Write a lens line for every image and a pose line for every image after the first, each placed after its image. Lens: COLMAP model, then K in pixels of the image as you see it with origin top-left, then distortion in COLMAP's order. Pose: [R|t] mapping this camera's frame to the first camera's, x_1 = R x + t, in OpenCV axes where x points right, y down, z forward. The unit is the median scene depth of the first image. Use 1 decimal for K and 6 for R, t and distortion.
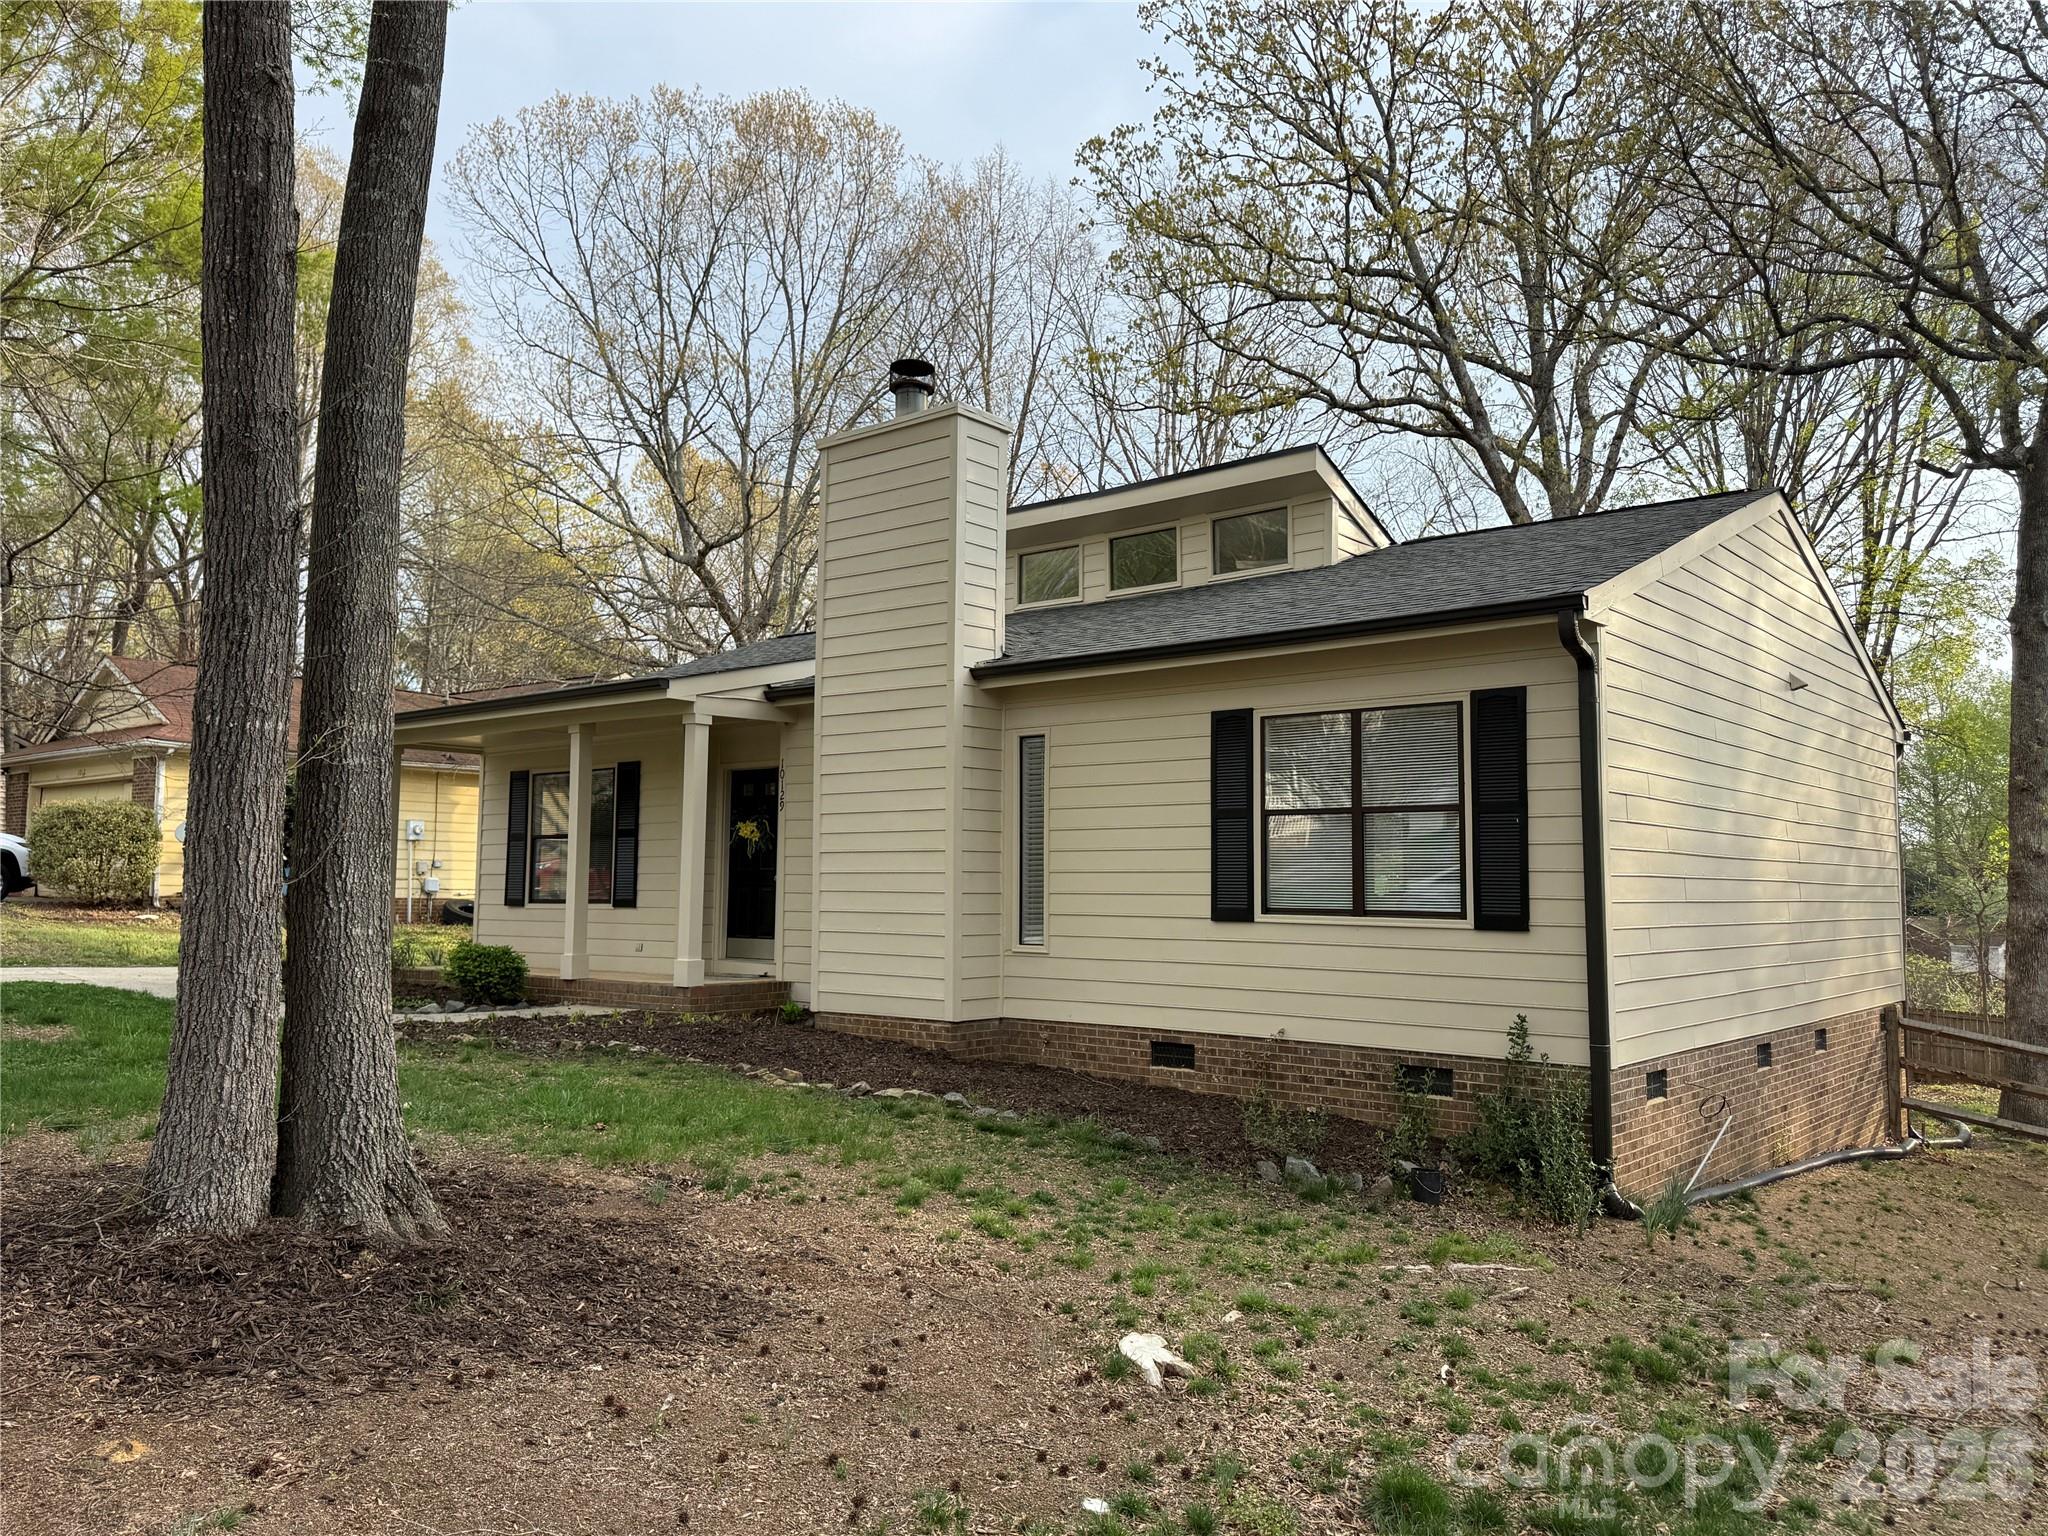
lens RADIAL K [[1458.7, 0, 1024.0], [0, 1458.7, 768.0], [0, 0, 1]] dist [0.104756, 0.000545]
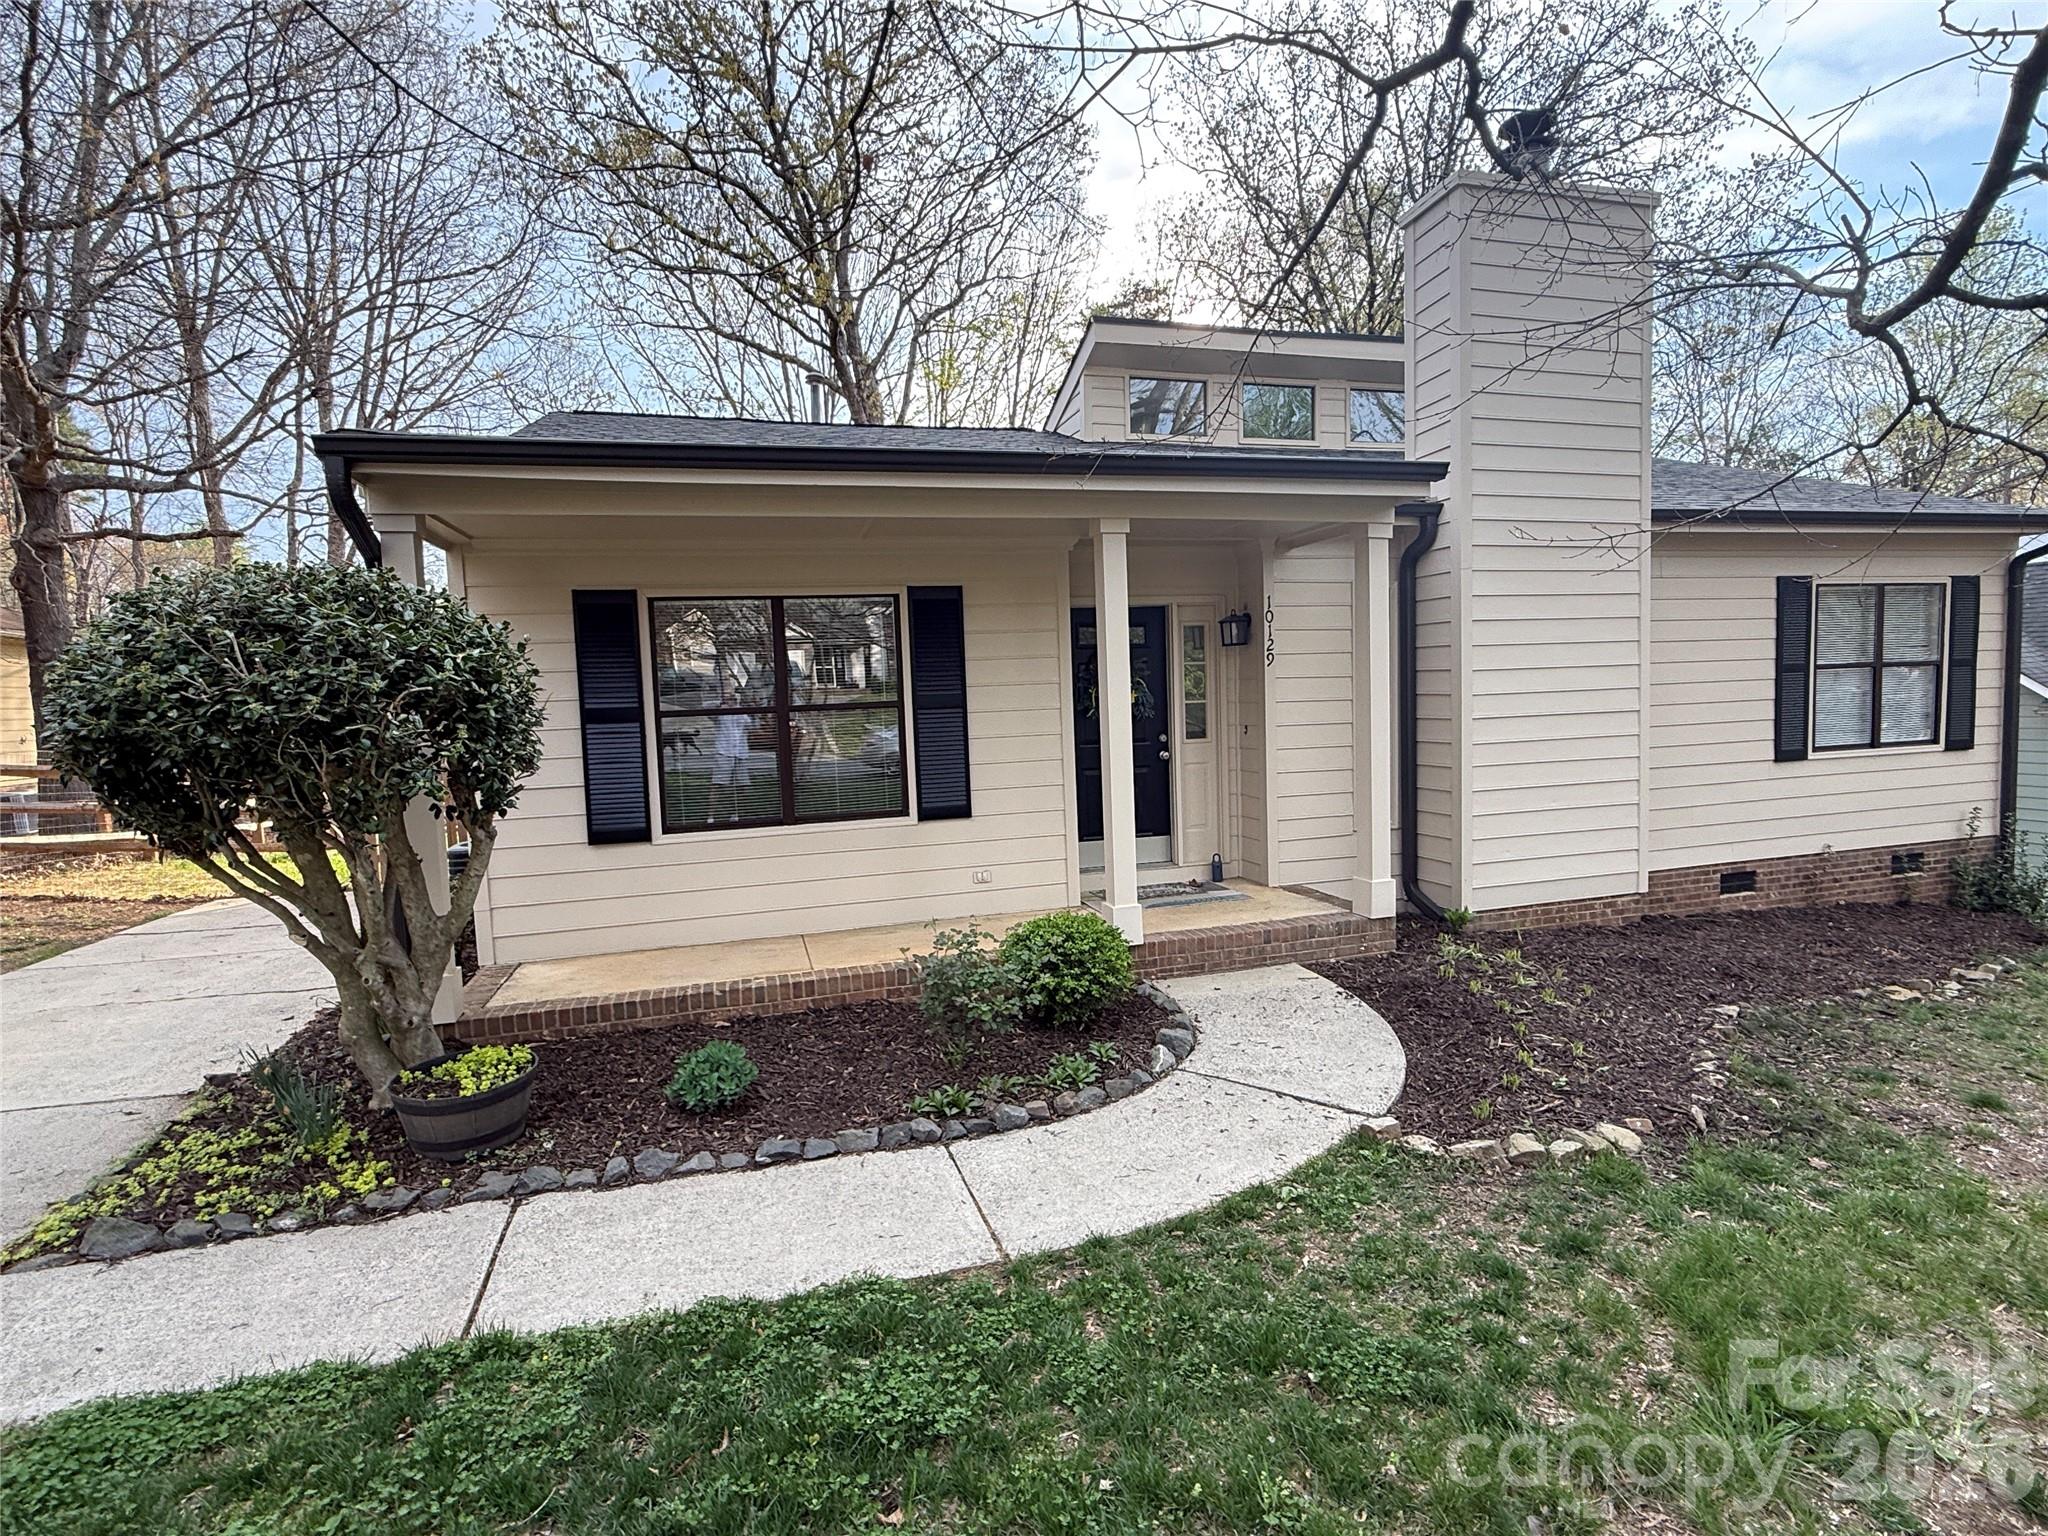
lens RADIAL K [[1026.6, 0, 1025.9], [0, 1026.6, 777.9], [0, 0, 1]] dist [-0.001797, -0.000119]
pose [[0.567922, -0.090318, 0.818112, -0.861694], [-0.023533, 0.991773, 0.125826, 0.029521], [-0.822746, -0.090712, 0.561124, 1.029784]]
